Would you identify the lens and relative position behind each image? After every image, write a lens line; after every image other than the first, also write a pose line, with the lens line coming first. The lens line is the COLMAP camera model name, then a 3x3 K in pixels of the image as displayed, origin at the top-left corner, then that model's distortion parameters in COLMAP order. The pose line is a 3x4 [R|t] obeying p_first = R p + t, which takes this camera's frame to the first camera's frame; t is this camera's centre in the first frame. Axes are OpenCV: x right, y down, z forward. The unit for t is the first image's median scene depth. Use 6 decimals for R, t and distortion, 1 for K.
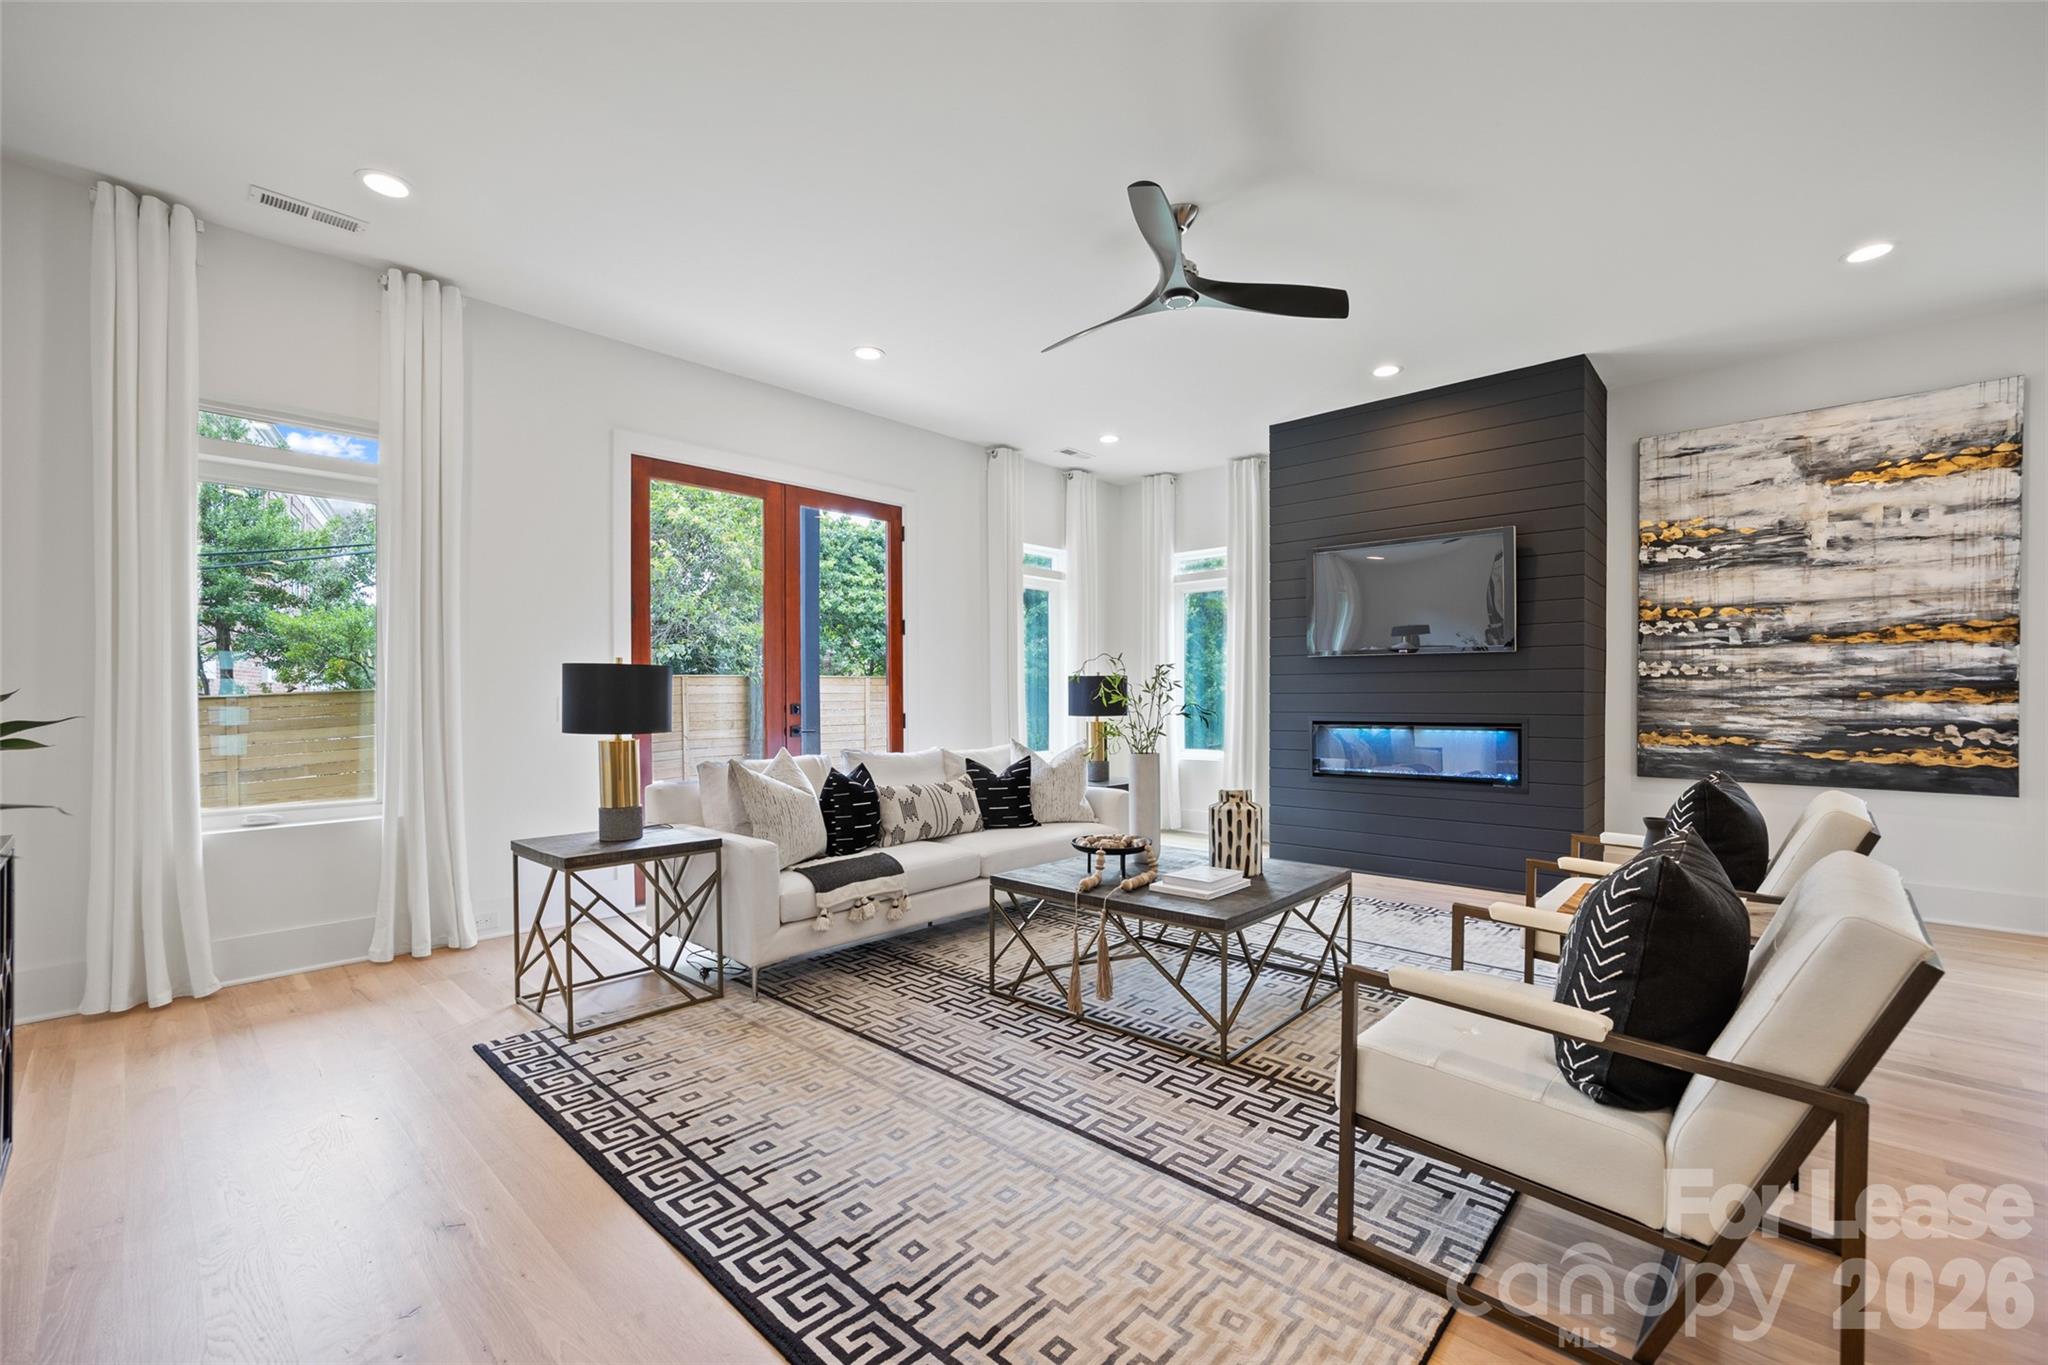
lens RADIAL K [[844.8, 0, 1024.4], [0, 844.8, 704.0], [0, 0, 1]] dist [-0.047573, 0.016019]
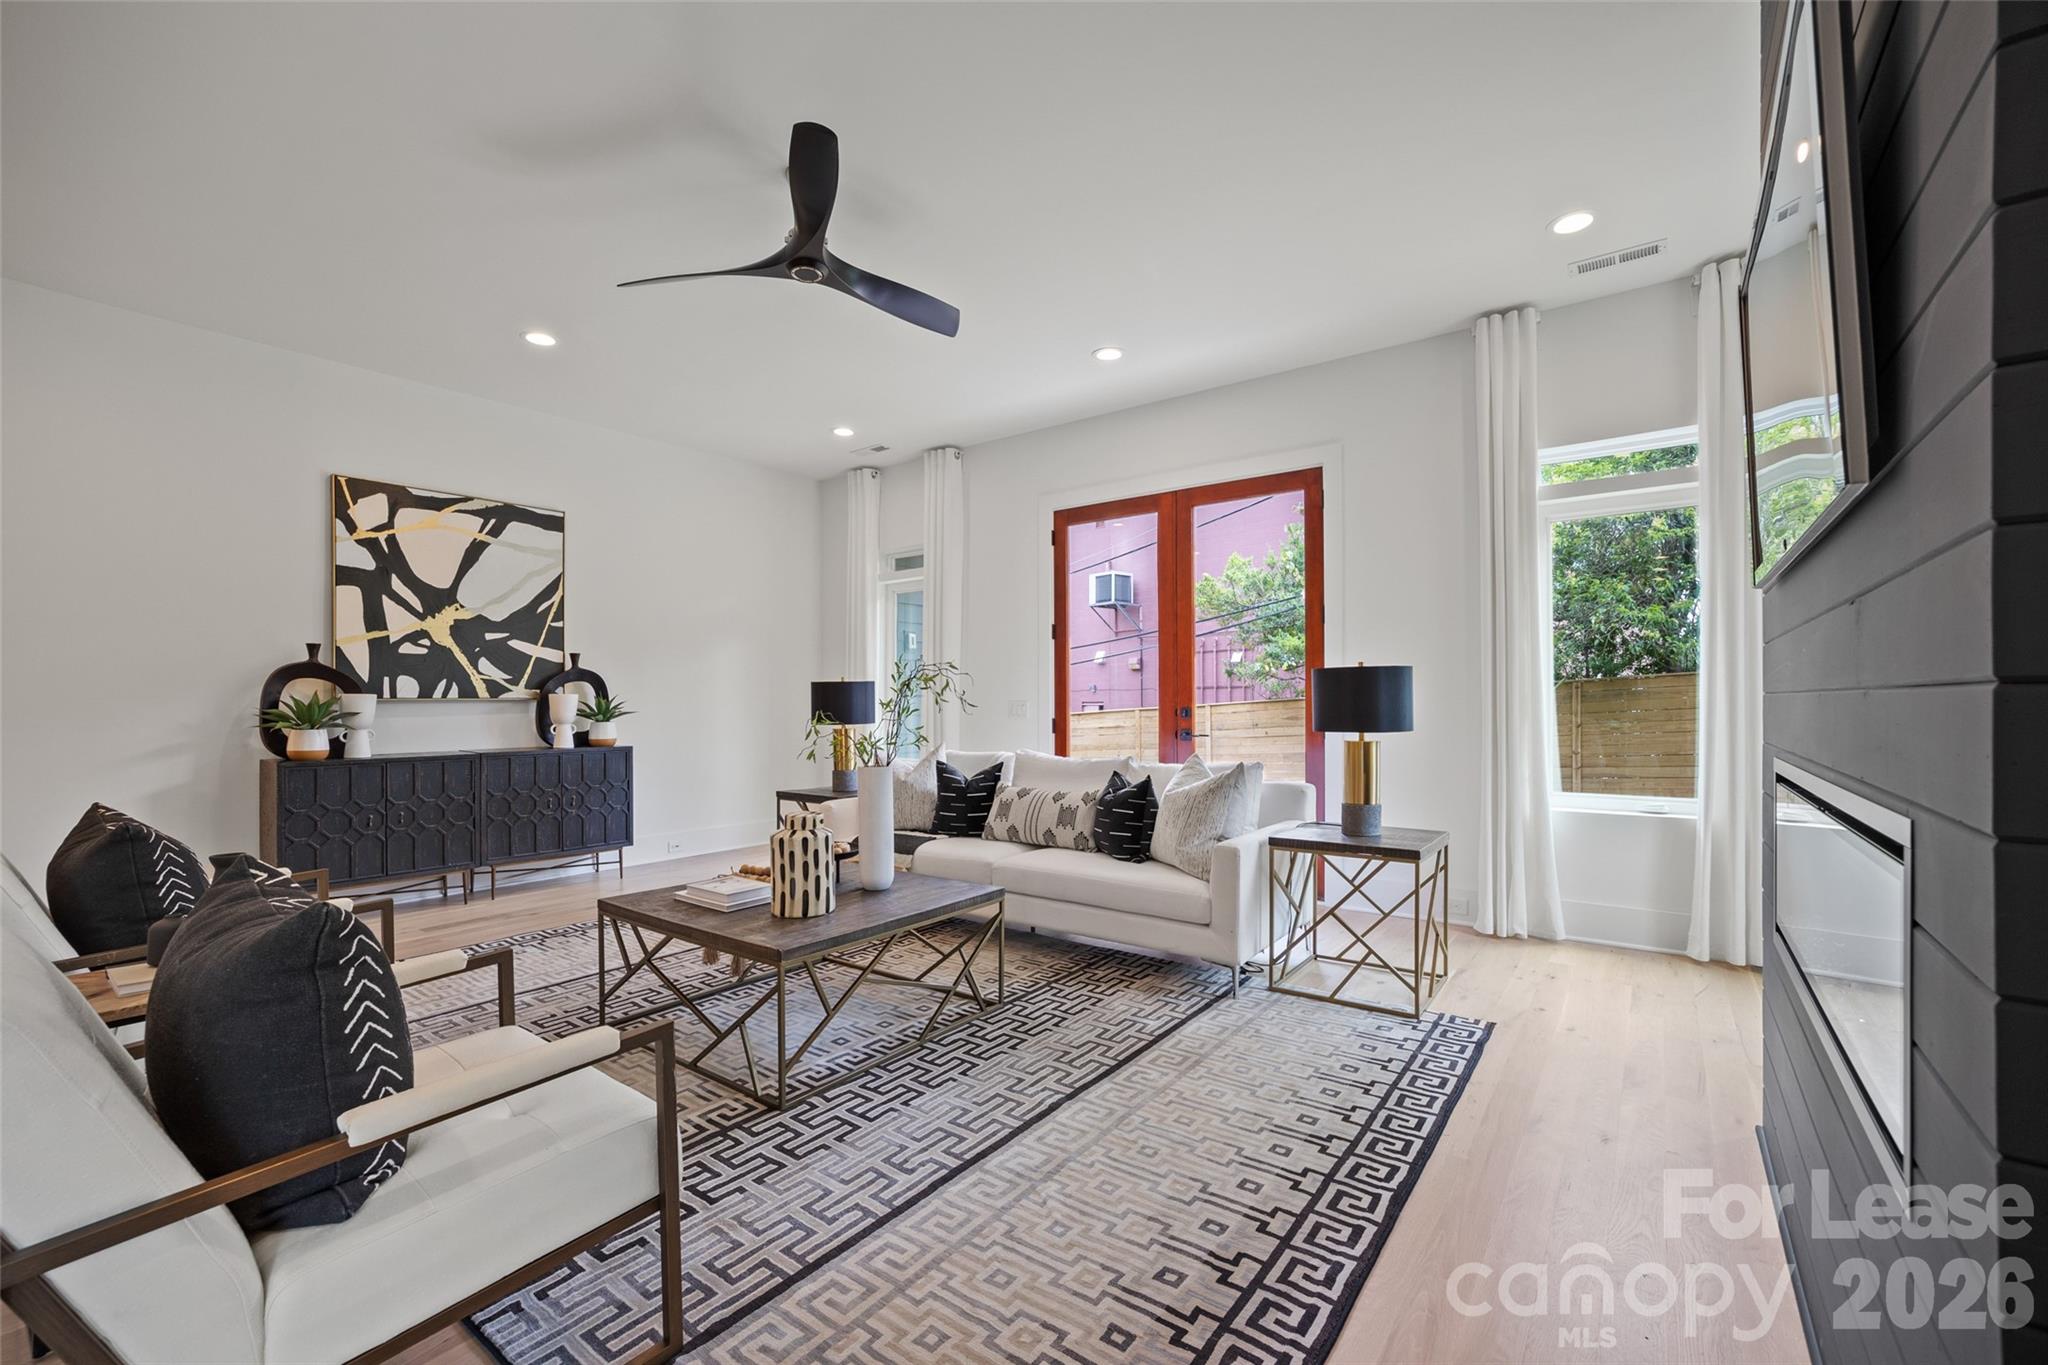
lens RADIAL K [[844.8, 0, 1024.4], [0, 844.8, 704.0], [0, 0, 1]] dist [-0.047573, 0.016019]
pose [[0.079502, 0.006493, -0.996814, 0.868570], [-0.005221, 0.999968, 0.006097, -0.009050], [0.996821, 0.004719, 0.079533, 0.875174]]
